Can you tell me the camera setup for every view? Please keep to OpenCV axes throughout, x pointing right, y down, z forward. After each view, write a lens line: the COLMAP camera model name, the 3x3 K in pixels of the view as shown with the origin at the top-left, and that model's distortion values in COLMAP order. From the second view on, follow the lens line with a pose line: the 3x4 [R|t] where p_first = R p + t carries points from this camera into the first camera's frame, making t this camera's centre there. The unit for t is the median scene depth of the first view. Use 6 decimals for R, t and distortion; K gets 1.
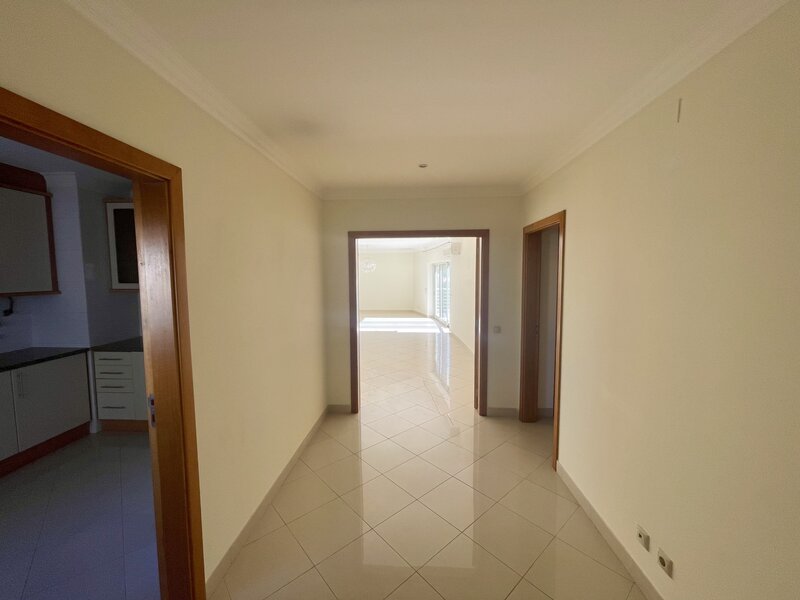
lens RADIAL K [[323.0, 0, 400.2], [0, 323.0, 297.4], [0, 0, 1]] dist [0.001676, -0.000905]
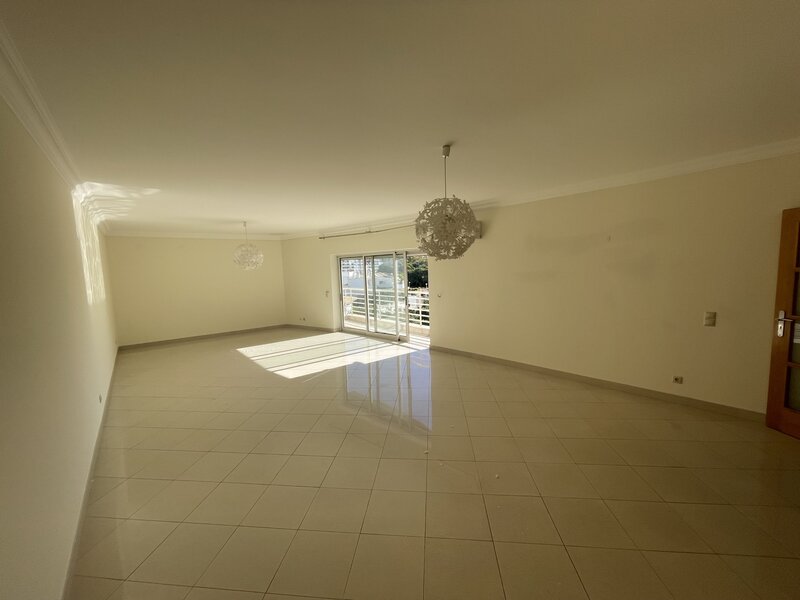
lens RADIAL K [[323.0, 0, 399.9], [0, 323.0, 298.8], [0, 0, 1]] dist [0.001676, -0.000905]
pose [[0.721566, -0.083447, 0.687299, -0.366084], [0.072087, 0.996369, 0.045291, -0.036224], [-0.688583, 0.016865, 0.724961, 0.456440]]
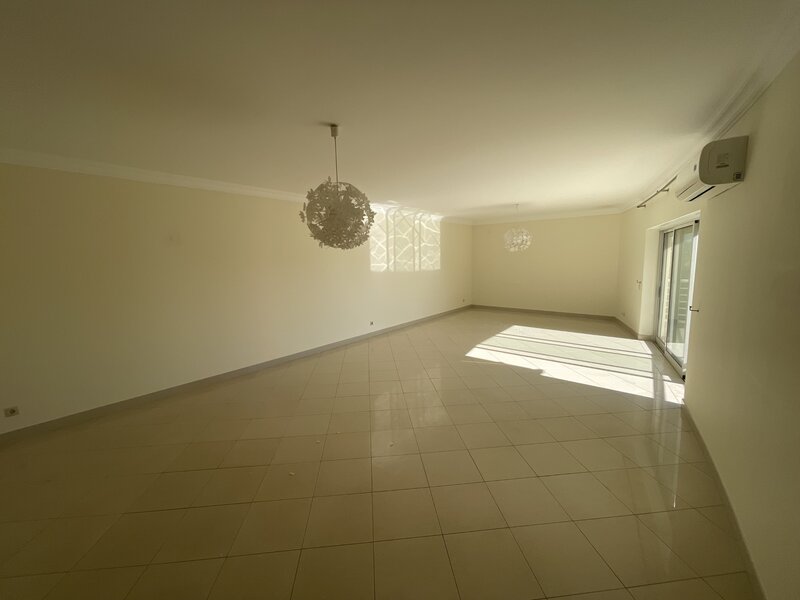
lens RADIAL K [[323.0, 0, 400.8], [0, 323.0, 298.3], [0, 0, 1]] dist [0.001676, -0.000905]
pose [[0.813747, 0.066420, -0.577411, 0.084653], [-0.026339, 0.996642, 0.077525, -0.034556], [0.580621, -0.047877, 0.812765, 0.447654]]
